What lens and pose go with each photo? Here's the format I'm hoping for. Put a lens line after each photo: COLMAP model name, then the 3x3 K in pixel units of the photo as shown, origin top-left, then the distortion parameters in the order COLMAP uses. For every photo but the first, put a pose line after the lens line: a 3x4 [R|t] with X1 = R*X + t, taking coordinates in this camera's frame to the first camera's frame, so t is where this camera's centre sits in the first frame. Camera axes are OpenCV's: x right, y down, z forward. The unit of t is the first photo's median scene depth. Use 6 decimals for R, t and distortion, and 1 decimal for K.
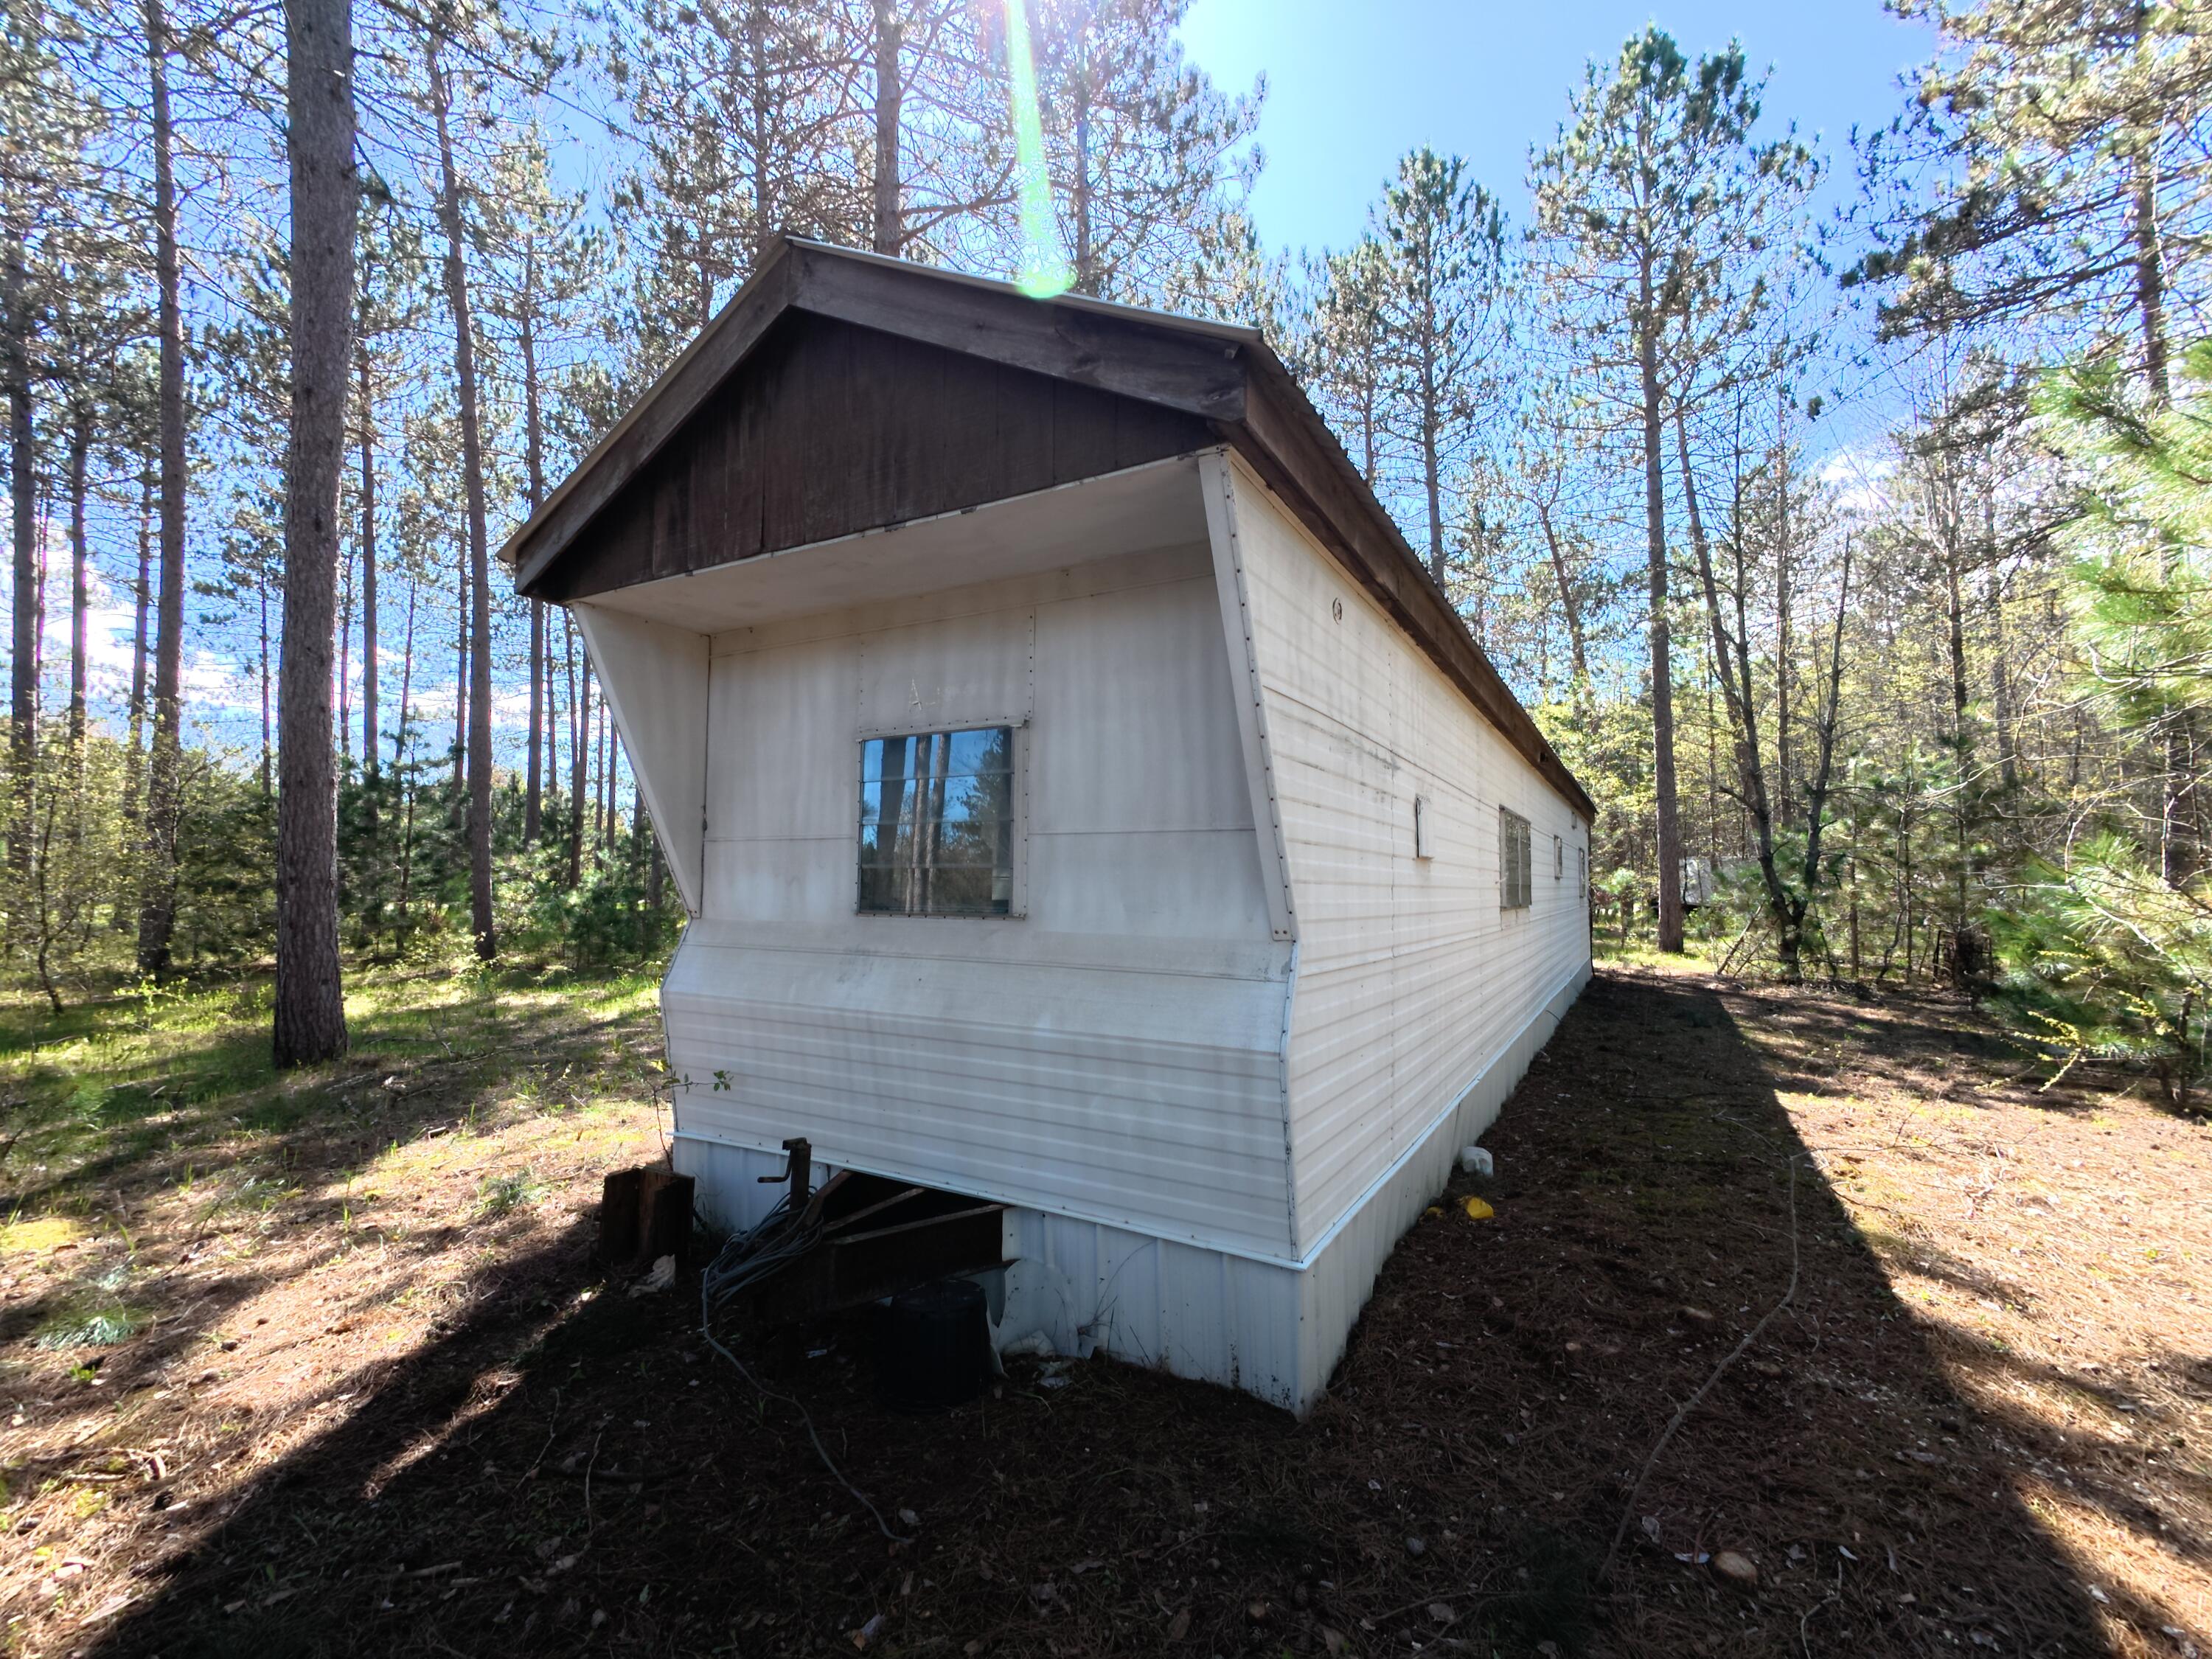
lens RADIAL K [[940.4, 0, 1103.7], [0, 940.4, 828.2], [0, 0, 1]] dist [0.029174, 0.003419]
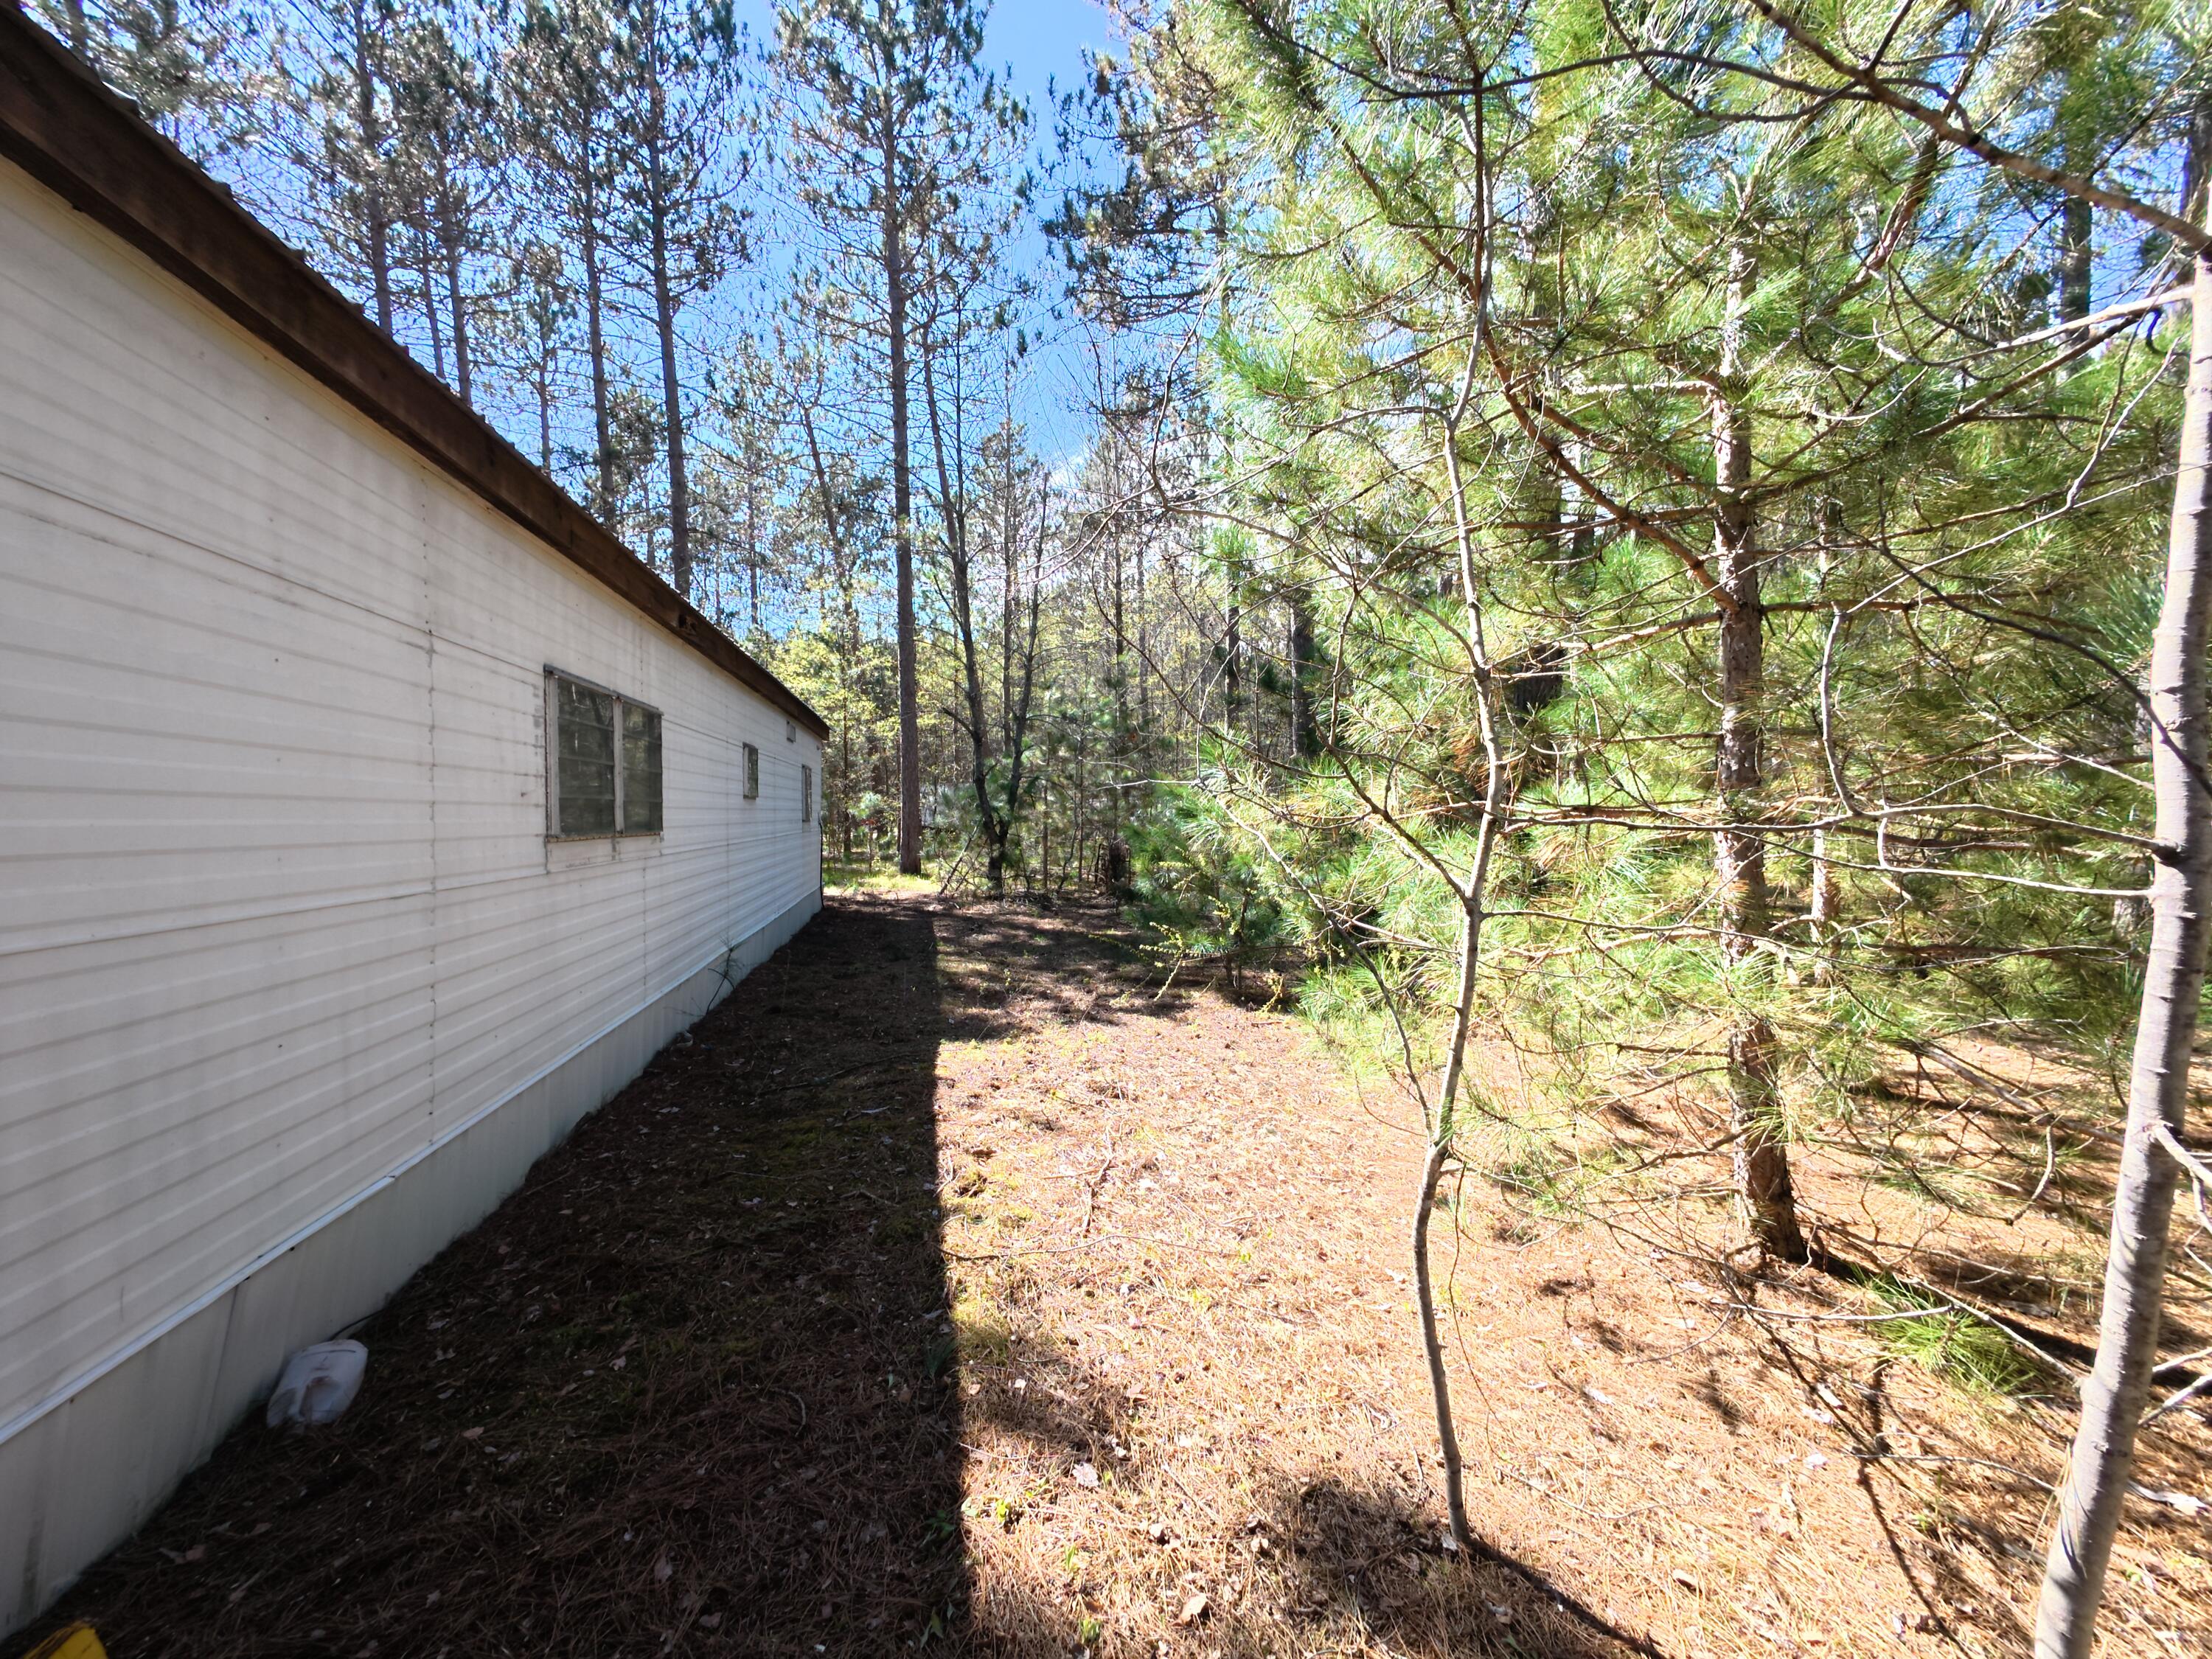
lens RADIAL K [[940.4, 0, 1103.7], [0, 940.4, 828.2], [0, 0, 1]] dist [0.029174, 0.003419]
pose [[0.758476, -0.022175, 0.651324, 0.151368], [-0.027502, 0.997442, 0.065985, 0.014437], [-0.651120, -0.067961, 0.755926, 0.159873]]
